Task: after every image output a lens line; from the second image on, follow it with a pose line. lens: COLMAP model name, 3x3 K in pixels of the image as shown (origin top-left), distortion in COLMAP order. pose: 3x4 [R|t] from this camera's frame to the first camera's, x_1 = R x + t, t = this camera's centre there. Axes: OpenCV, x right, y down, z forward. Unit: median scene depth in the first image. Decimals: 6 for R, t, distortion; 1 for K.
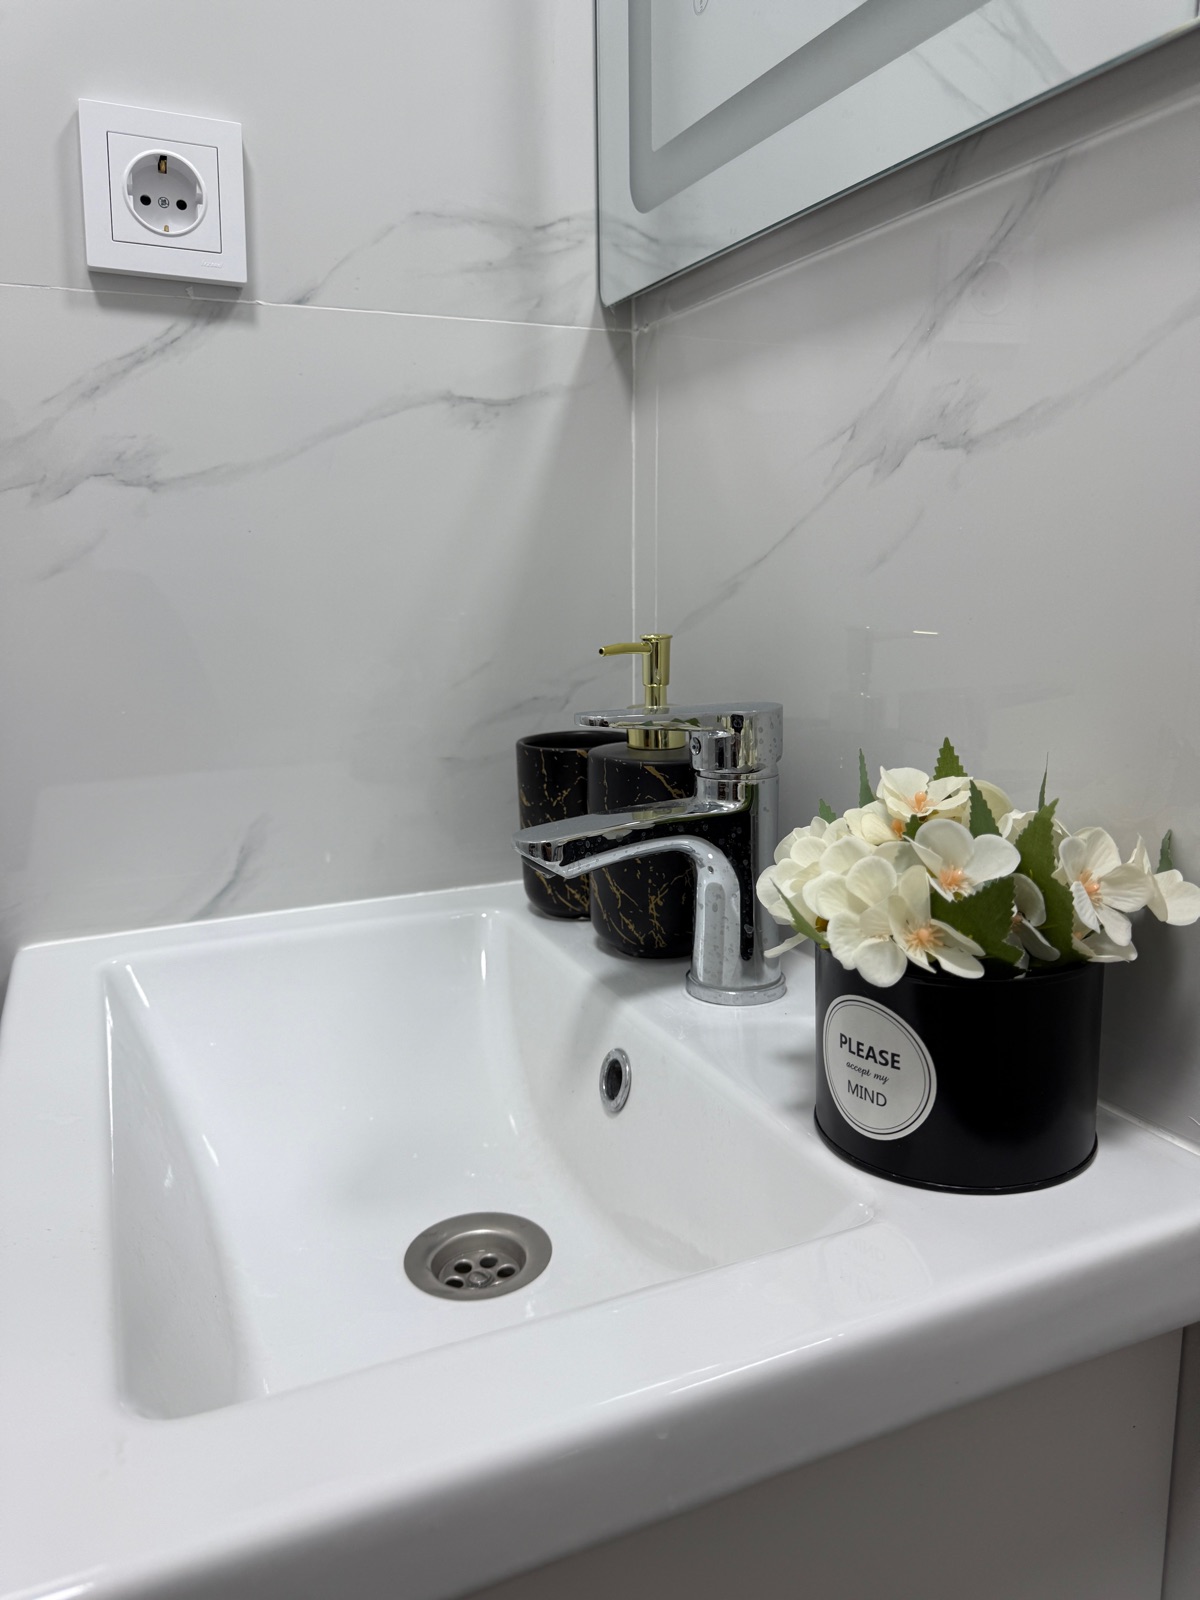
lens RADIAL K [[1122.5, 0, 594.2], [0, 1122.5, 795.0], [0, 0, 1]] dist [0.040920, -0.039880]
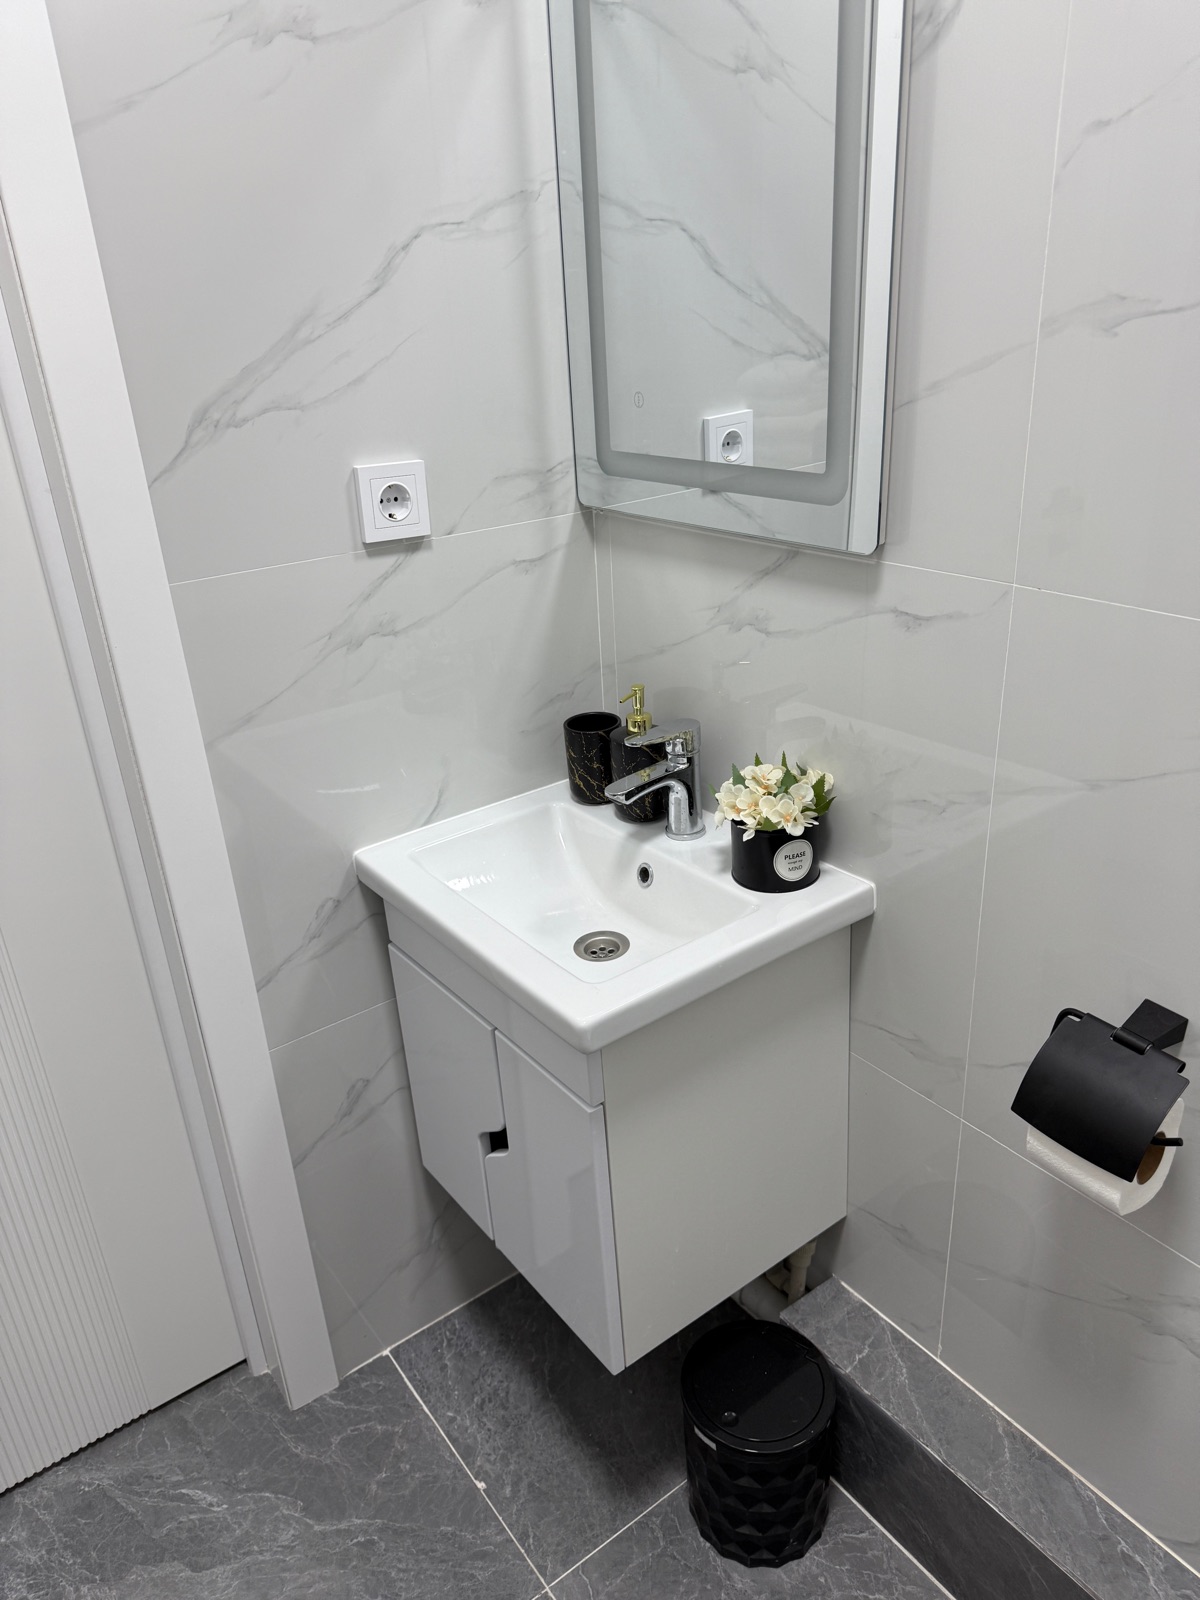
lens RADIAL K [[1122.5, 0, 594.2], [0, 1122.5, 795.0], [0, 0, 1]] dist [0.040920, -0.039880]
pose [[0.972809, -0.127990, 0.193031, -0.492225], [0.081739, 0.969534, 0.230919, -0.455102], [-0.216705, -0.208862, 0.953633, -1.196116]]
